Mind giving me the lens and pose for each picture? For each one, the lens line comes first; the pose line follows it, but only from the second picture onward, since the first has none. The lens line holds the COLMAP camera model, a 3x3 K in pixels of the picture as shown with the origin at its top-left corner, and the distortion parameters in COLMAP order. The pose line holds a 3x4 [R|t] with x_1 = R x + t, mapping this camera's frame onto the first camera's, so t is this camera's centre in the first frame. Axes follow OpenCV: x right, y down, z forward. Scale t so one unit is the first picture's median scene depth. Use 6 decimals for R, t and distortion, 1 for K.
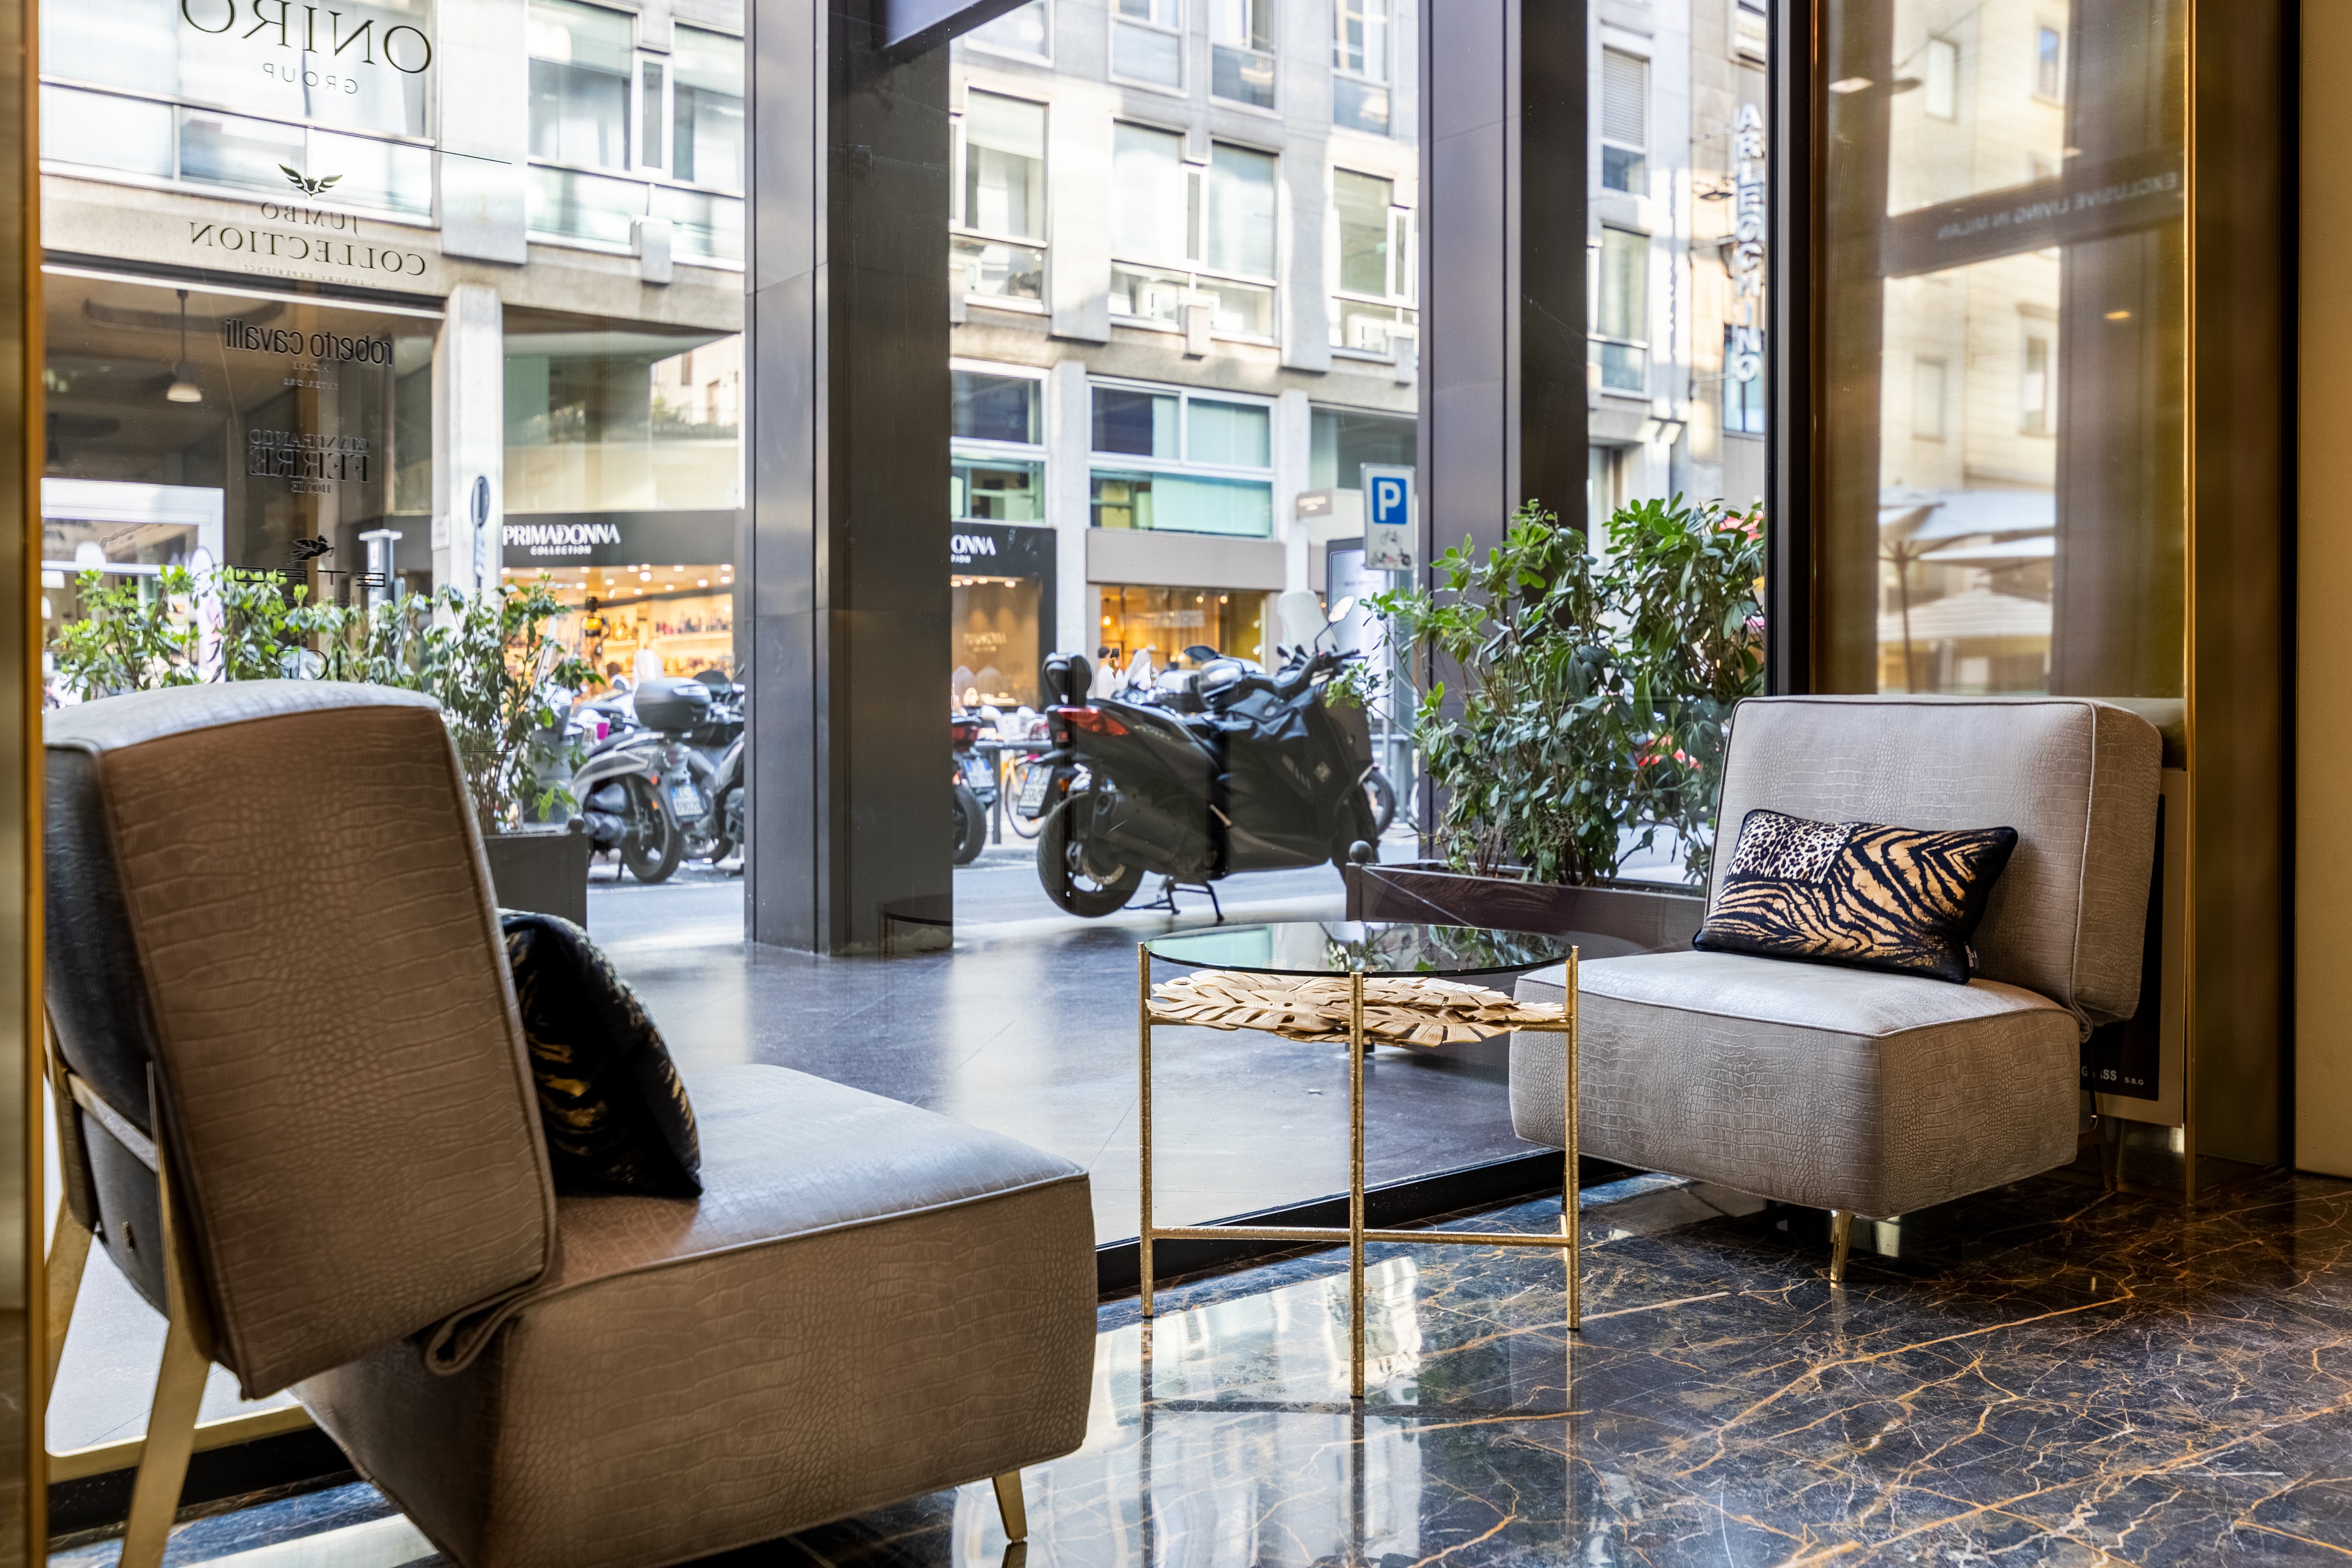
lens RADIAL K [[1956.9, 0, 1176.0], [0, 1956.9, 784.0], [0, 0, 1]] dist [-0.000018, 0.001643]
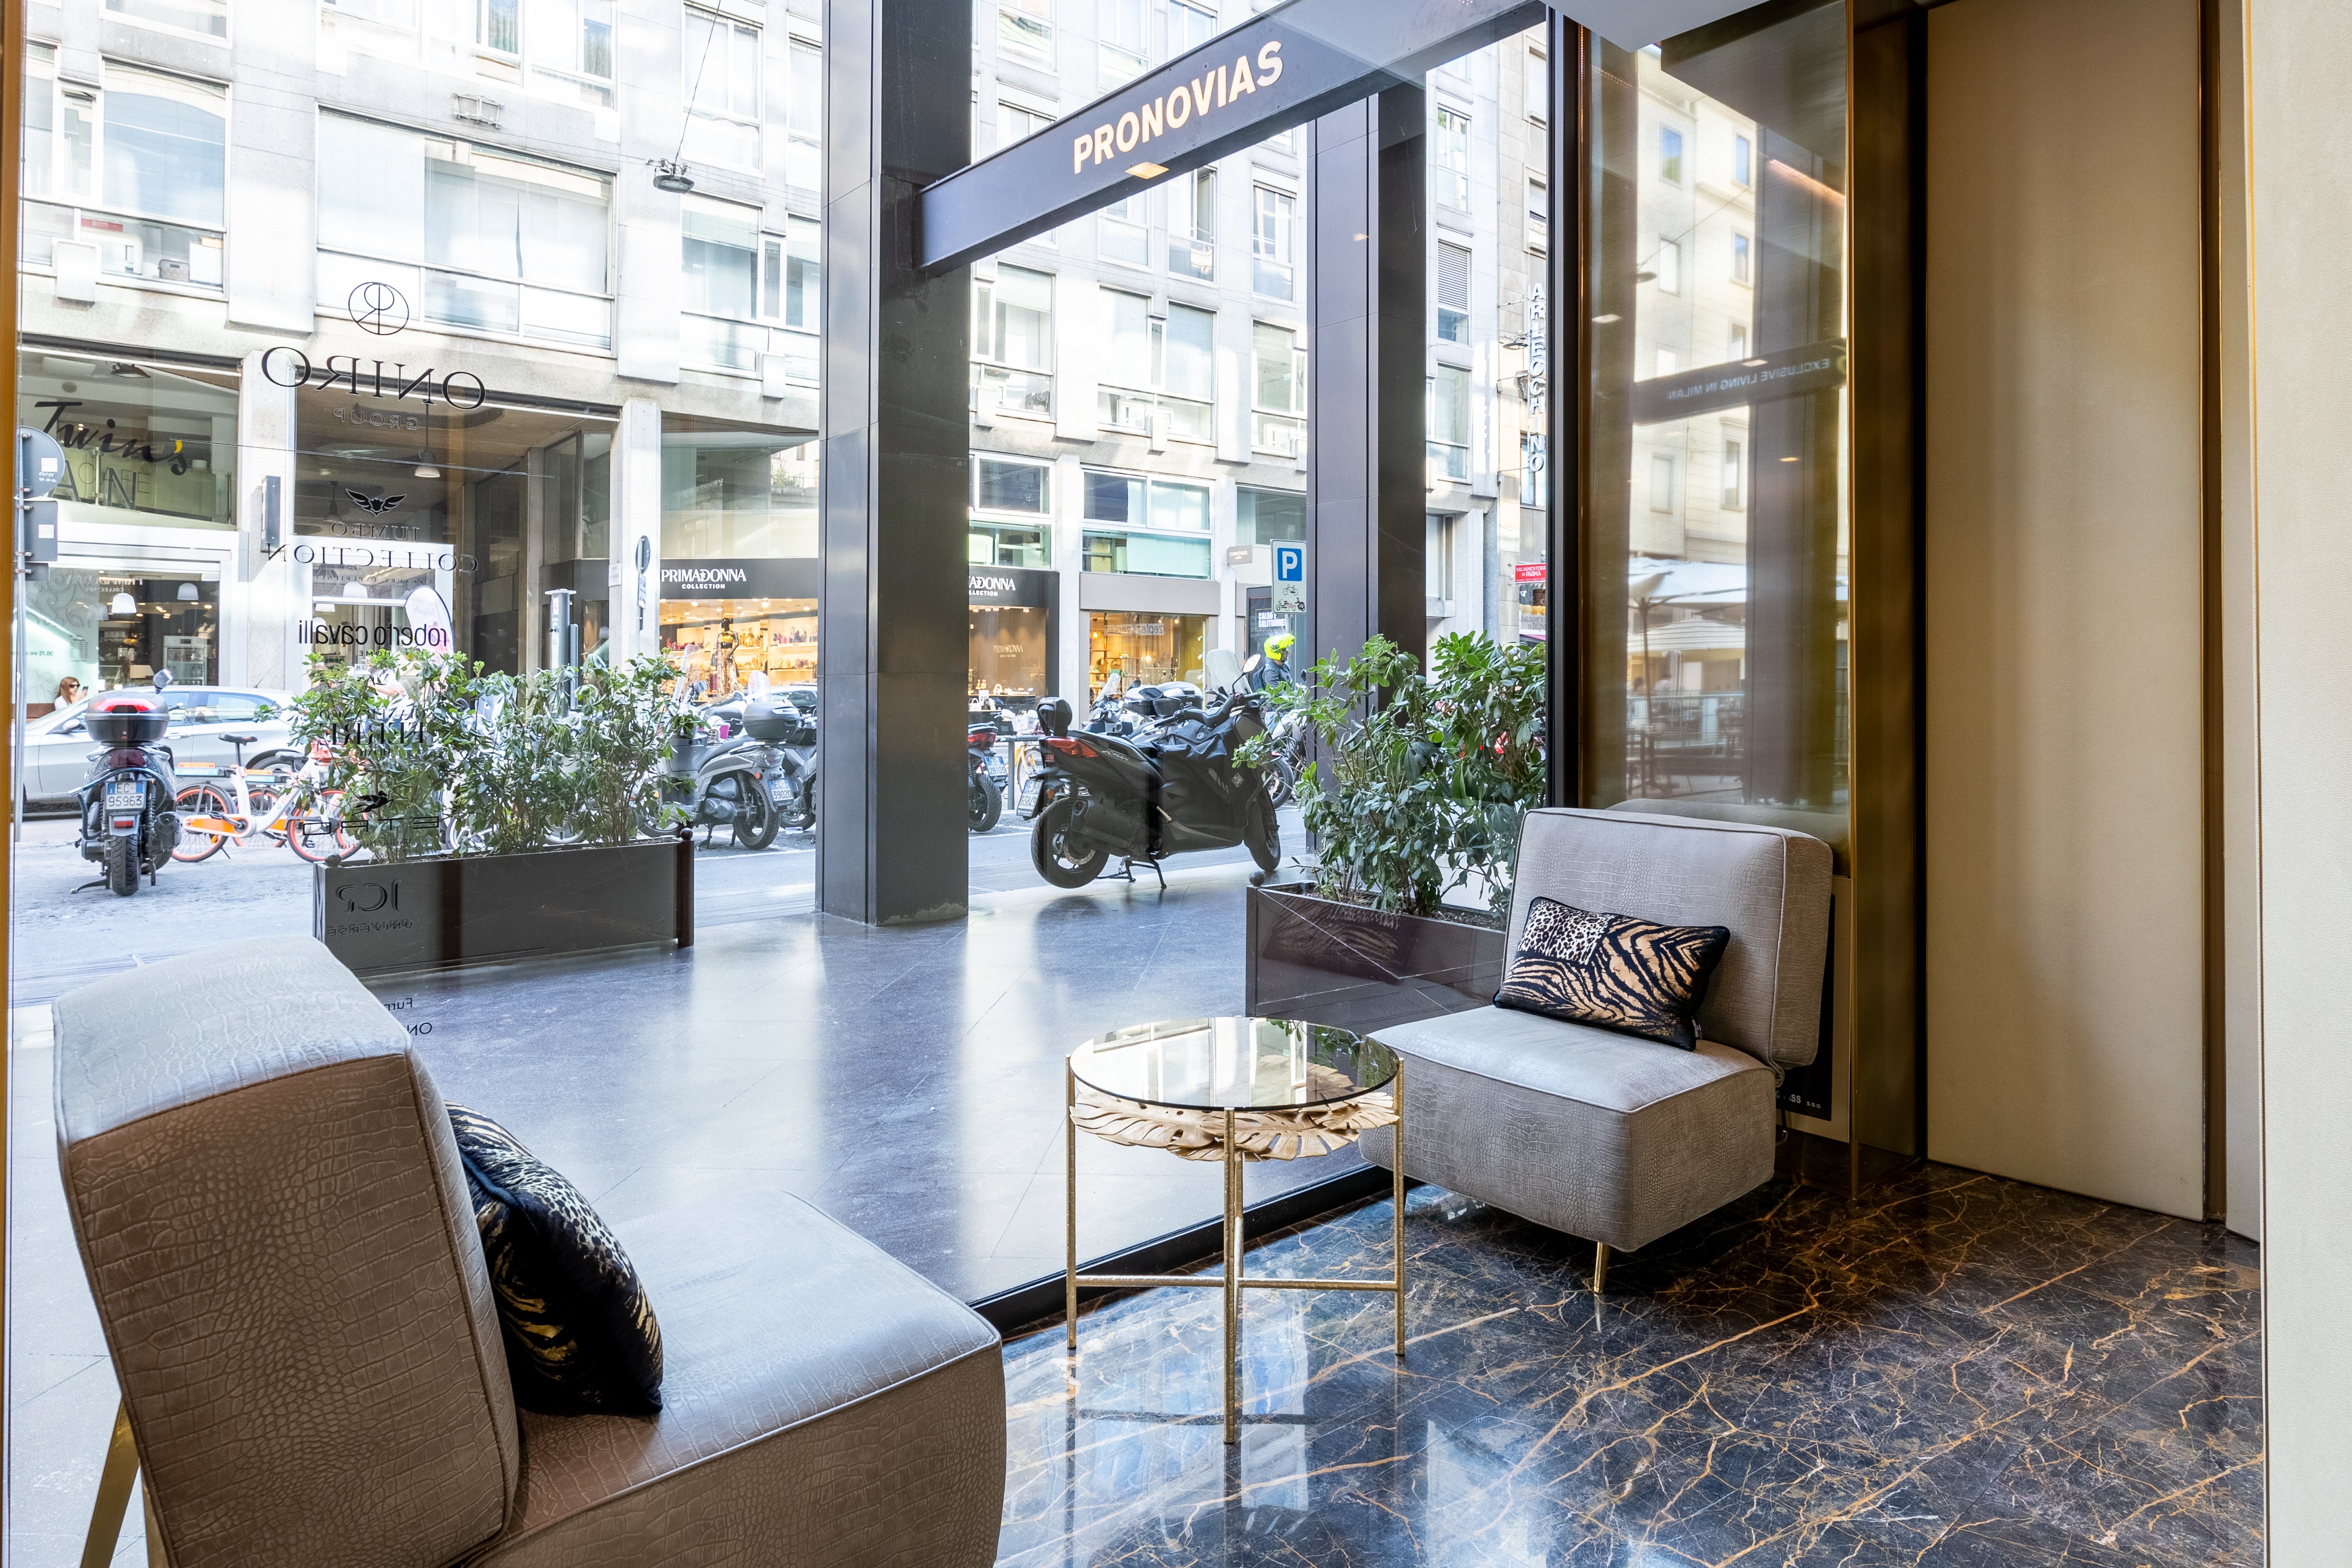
lens RADIAL K [[1322.6, 0, 1228.9], [0, 1322.6, 671.2], [0, 0, 1]] dist [-0.000420, -0.000720]
pose [[0.998554, 0.003130, 0.053667, 0.026288], [-0.002291, 0.999875, -0.015674, -0.103320], [-0.053709, 0.015528, 0.998436, 0.077740]]
